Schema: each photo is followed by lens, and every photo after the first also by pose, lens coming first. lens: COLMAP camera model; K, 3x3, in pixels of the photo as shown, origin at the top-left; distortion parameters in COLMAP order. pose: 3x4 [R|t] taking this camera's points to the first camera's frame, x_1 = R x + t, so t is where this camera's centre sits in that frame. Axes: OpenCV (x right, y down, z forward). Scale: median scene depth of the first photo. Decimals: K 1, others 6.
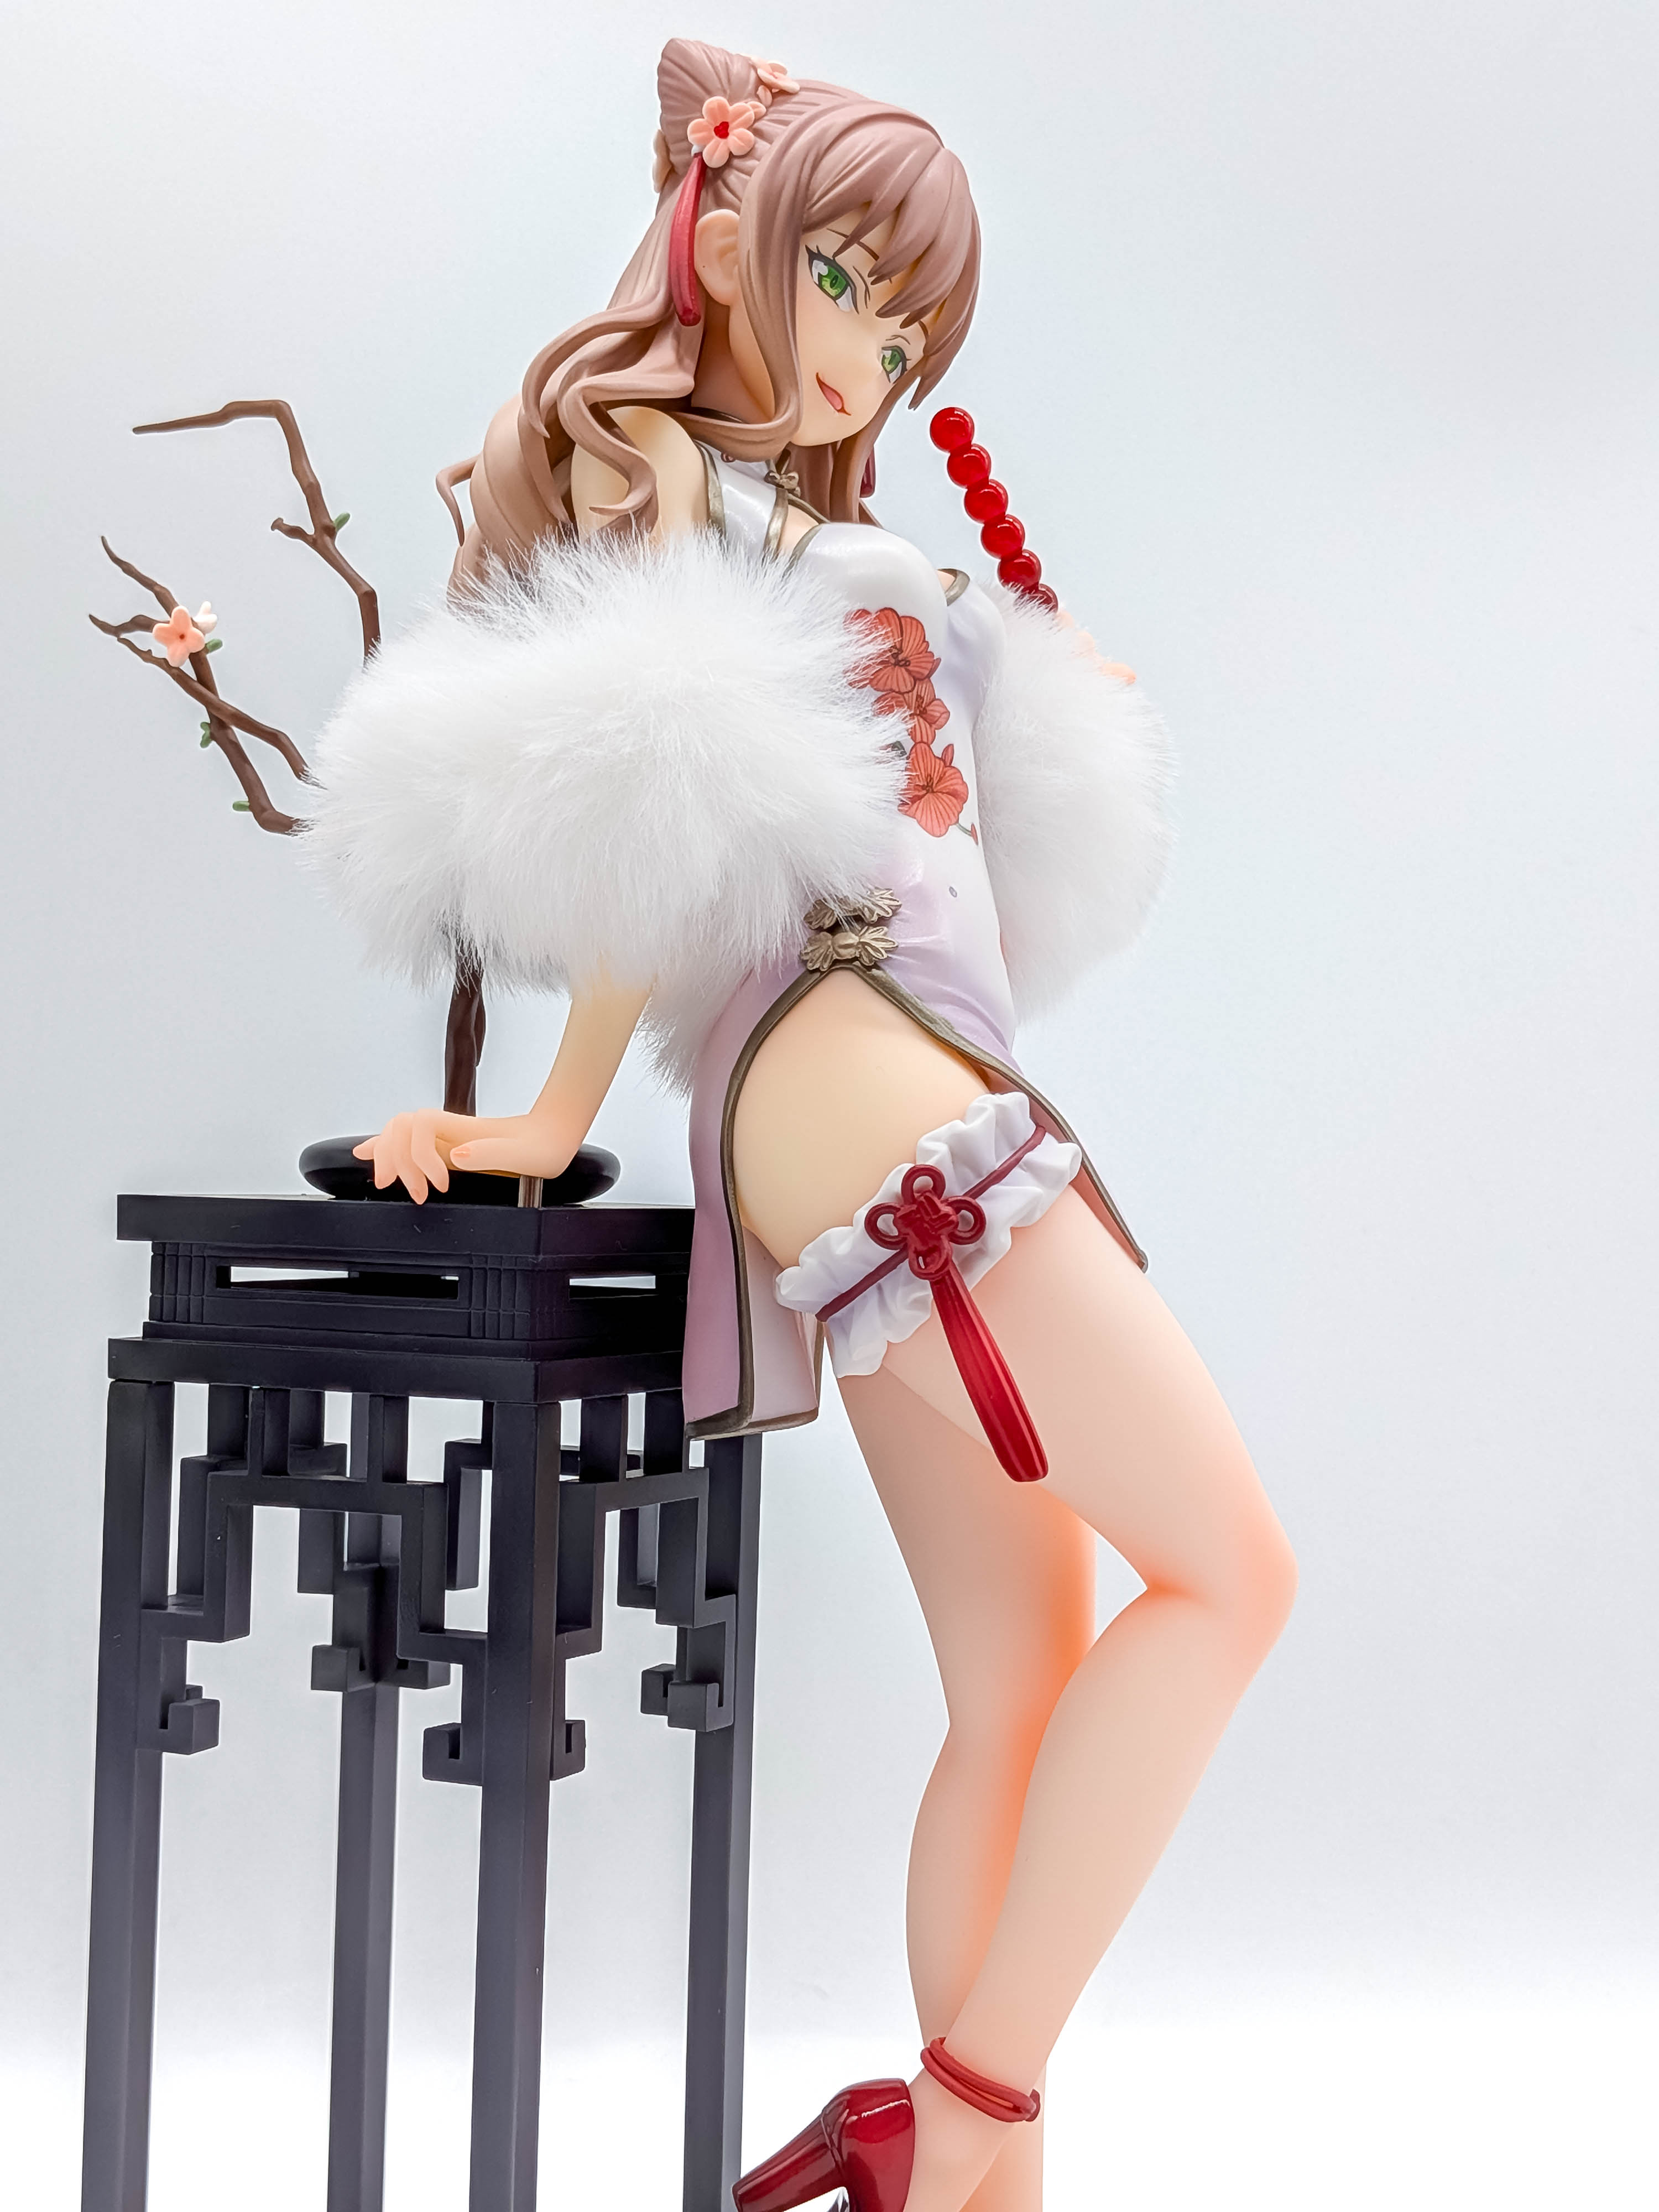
lens RADIAL K [[3141.3, 0, 825.5], [0, 3141.3, 1166.6], [0, 0, 1]] dist [0.098352, -0.210572]
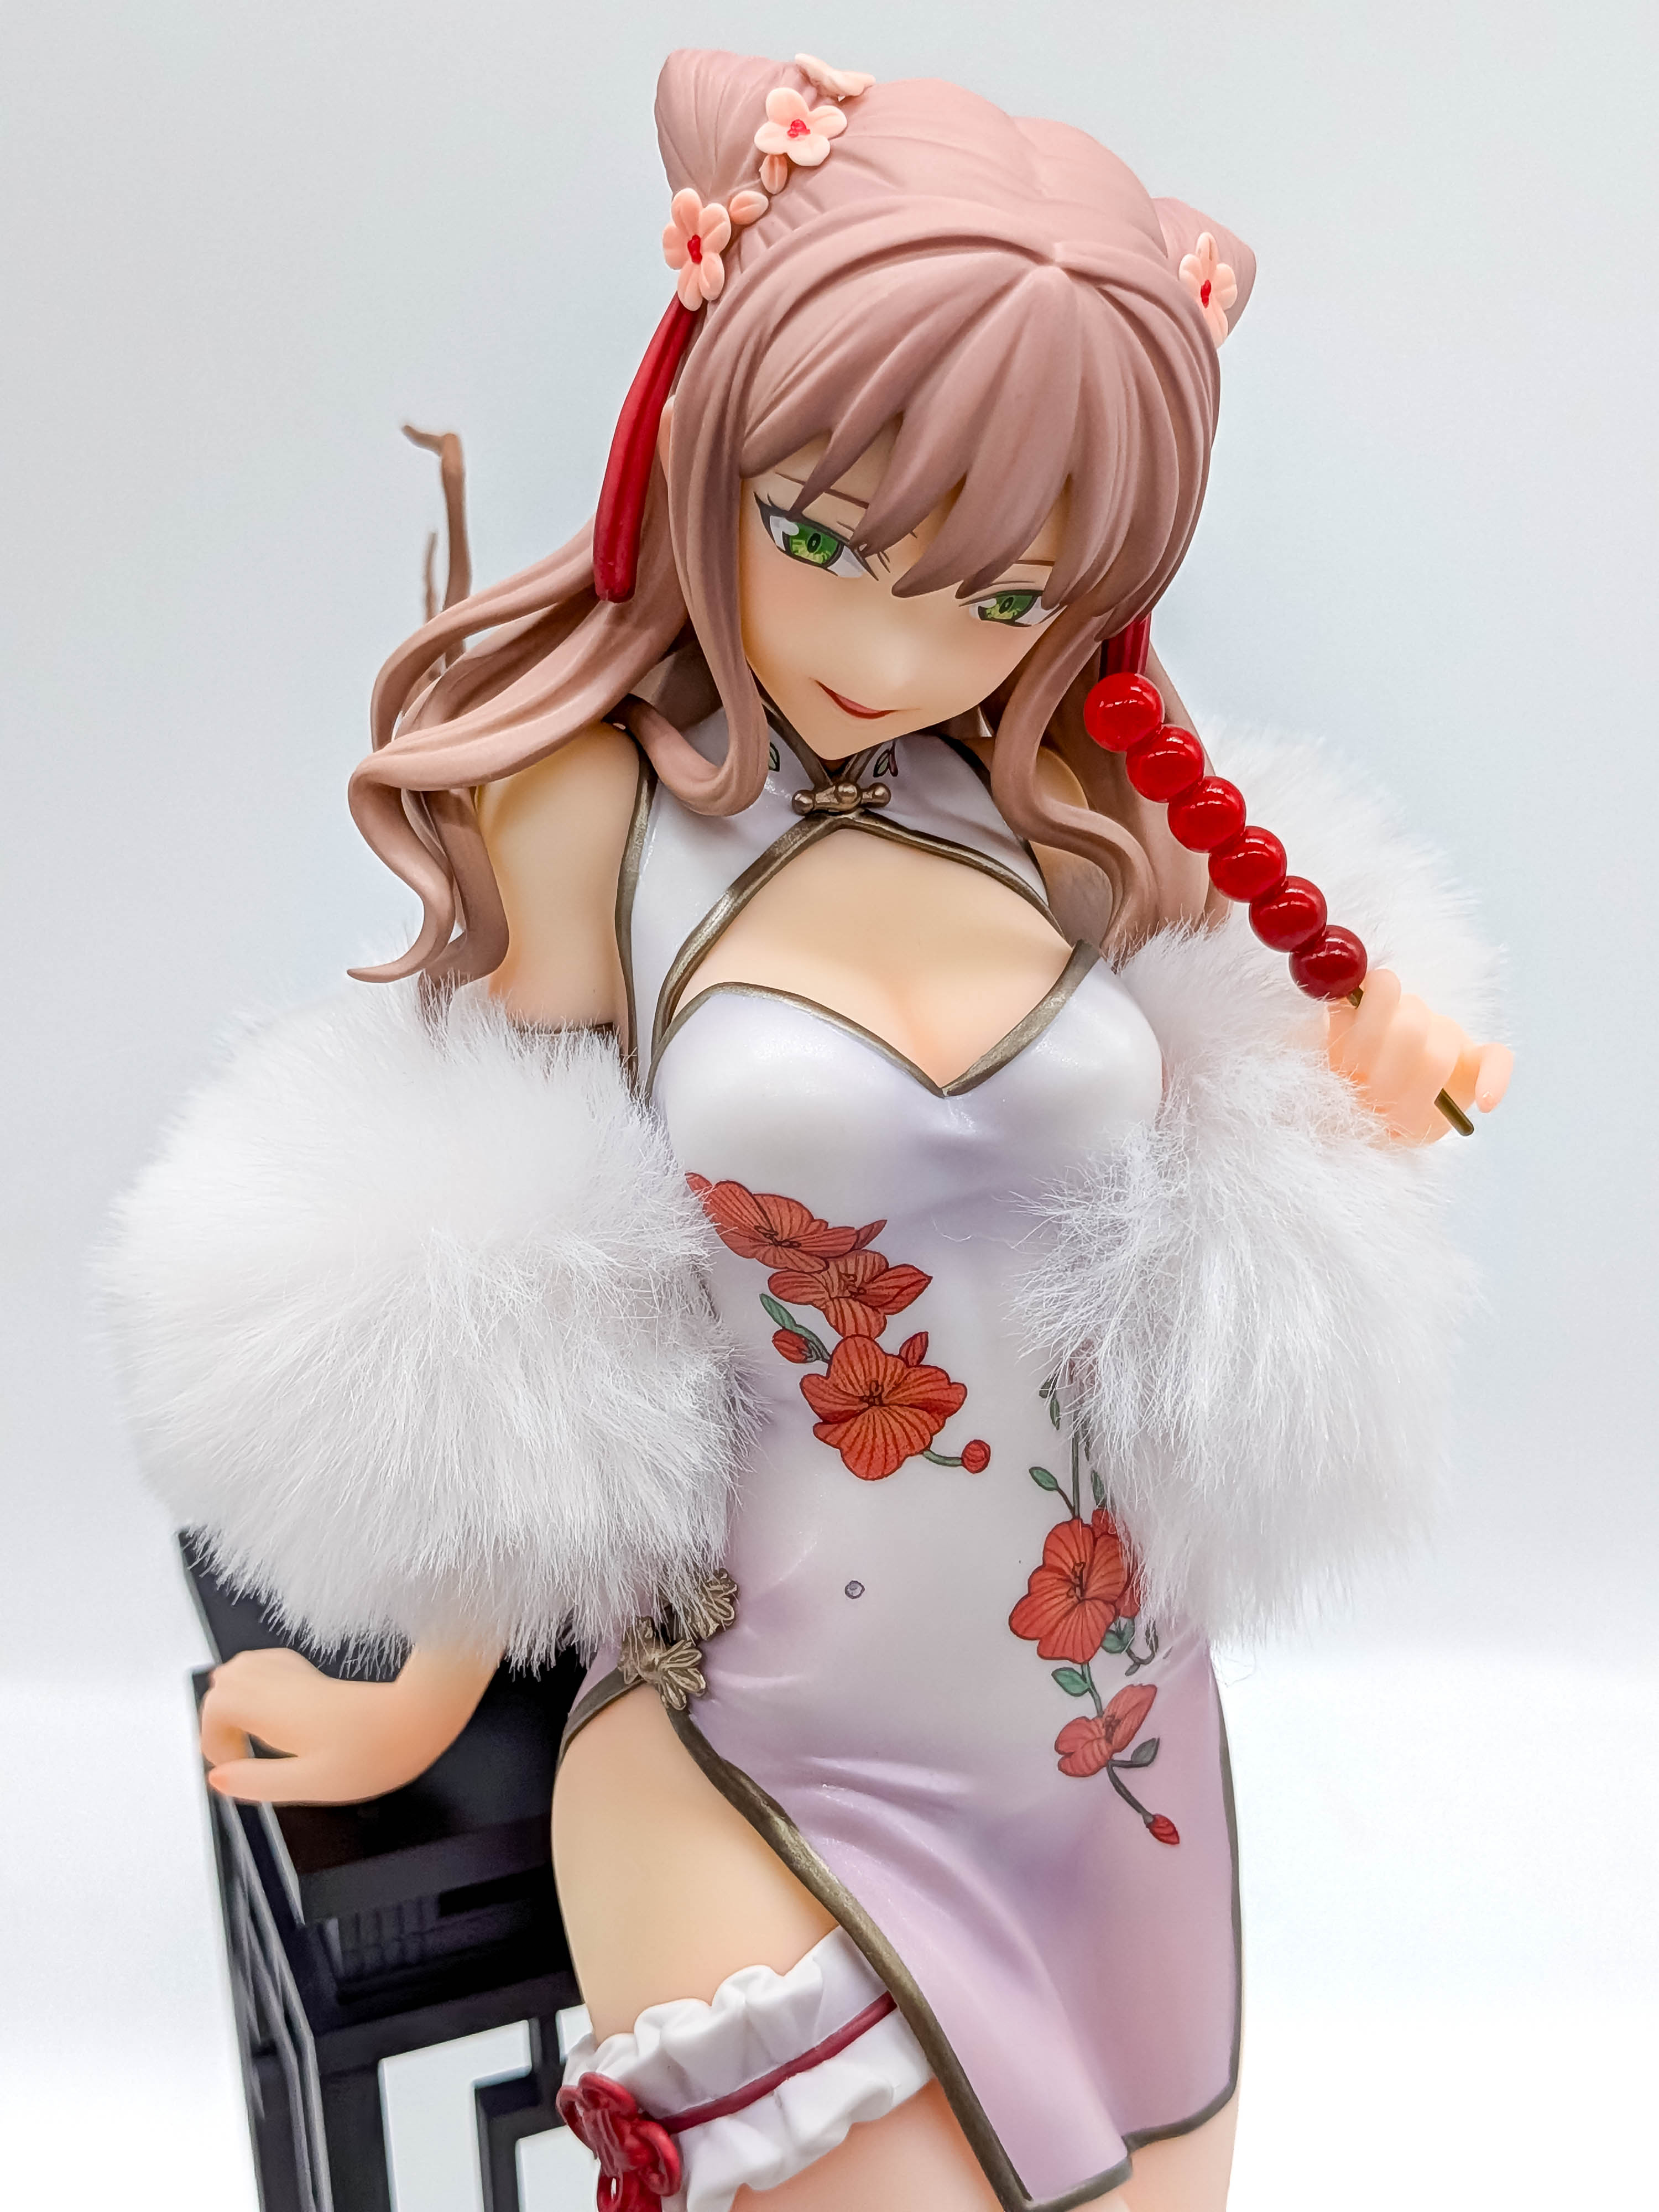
lens RADIAL K [[3216.9, 0, 832.8], [0, 3216.9, 1036.0], [0, 0, 1]] dist [0.101705, -0.142880]
pose [[0.711169, 0.247015, -0.658196, 0.441087], [0.044161, 0.918694, 0.392493, -0.448037], [0.701633, -0.308195, 0.642438, 0.608324]]
